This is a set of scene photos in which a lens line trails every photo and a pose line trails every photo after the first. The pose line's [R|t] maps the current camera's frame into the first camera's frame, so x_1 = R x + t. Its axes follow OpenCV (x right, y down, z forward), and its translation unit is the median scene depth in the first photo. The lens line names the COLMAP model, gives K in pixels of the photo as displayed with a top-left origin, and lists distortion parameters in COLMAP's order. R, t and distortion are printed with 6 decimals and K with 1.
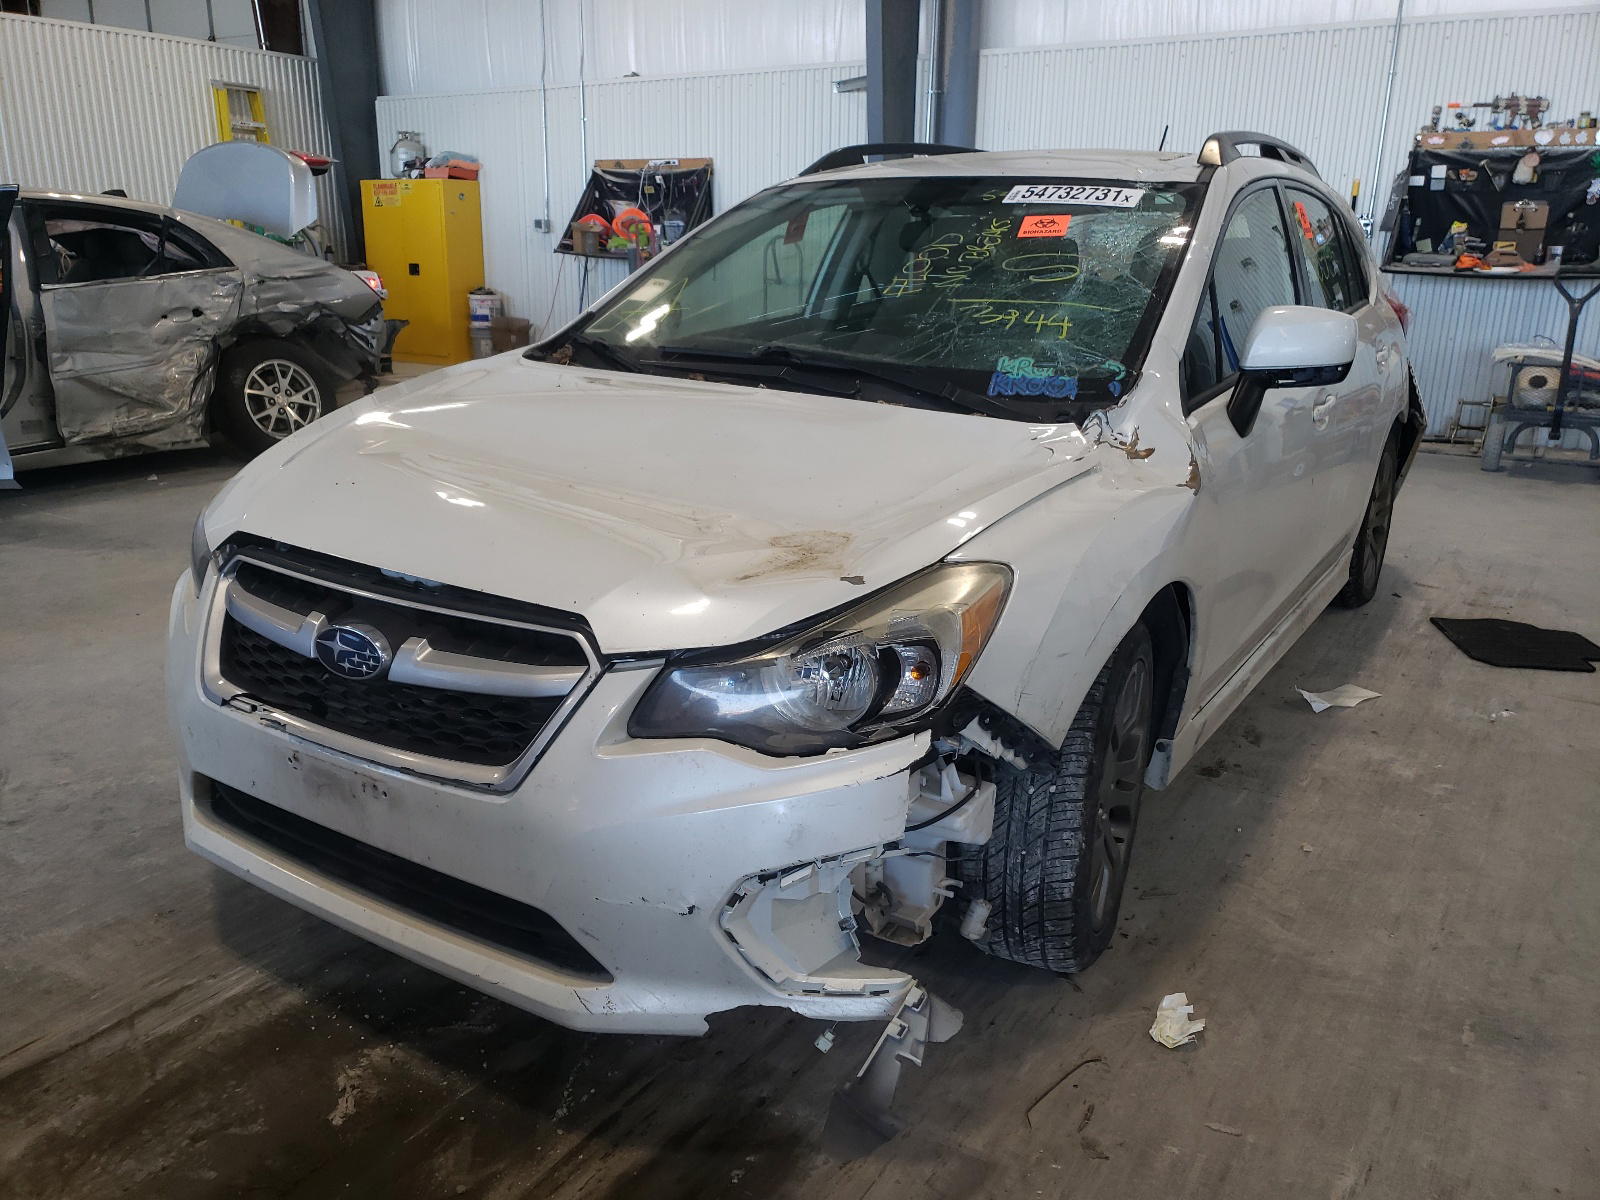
lens RADIAL K [[1247.7, 0, 784.9], [0, 1247.7, 595.8], [0, 0, 1]] dist [0.015386, 0.001030]
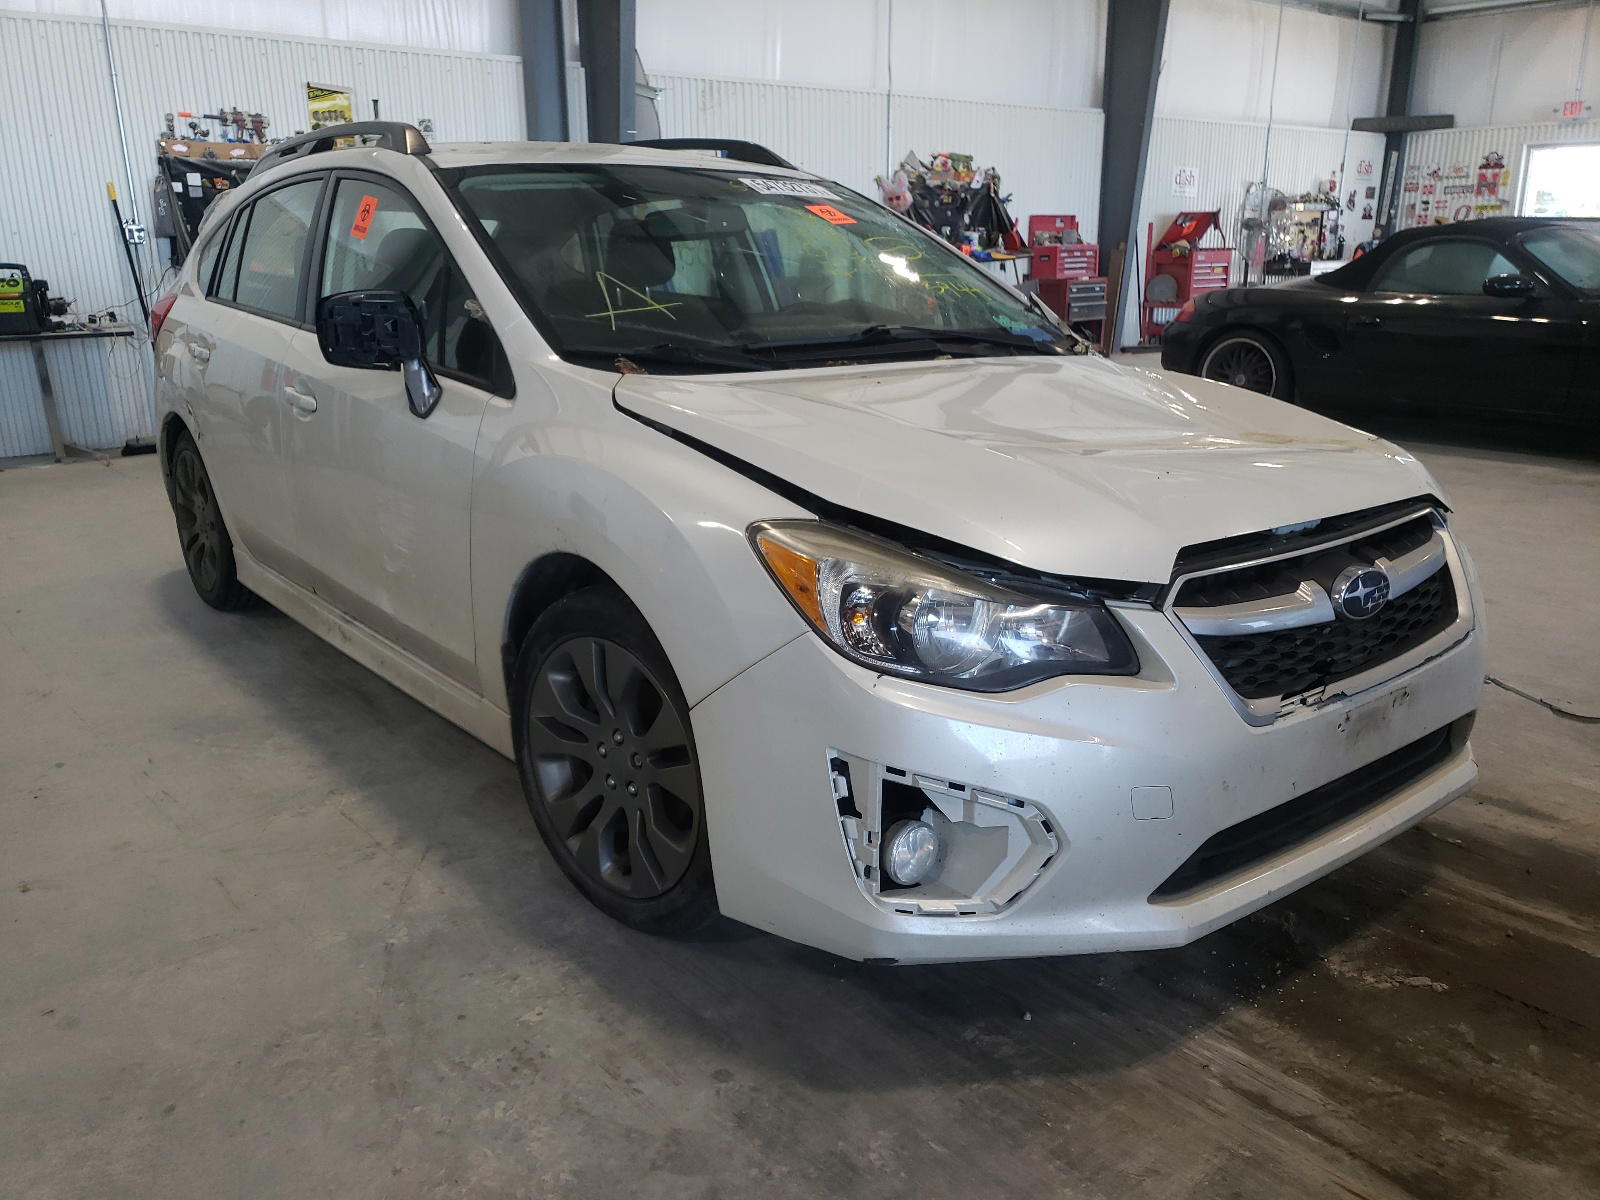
lens RADIAL K [[1247.7, 0, 799.3], [0, 1247.7, 599.1], [0, 0, 1]] dist [0.015386, 0.001030]
pose [[0.314333, -0.270931, 0.909830, -0.350844], [0.280655, 0.942090, 0.183575, -0.066626], [-0.906878, 0.197645, 0.372168, 0.246181]]
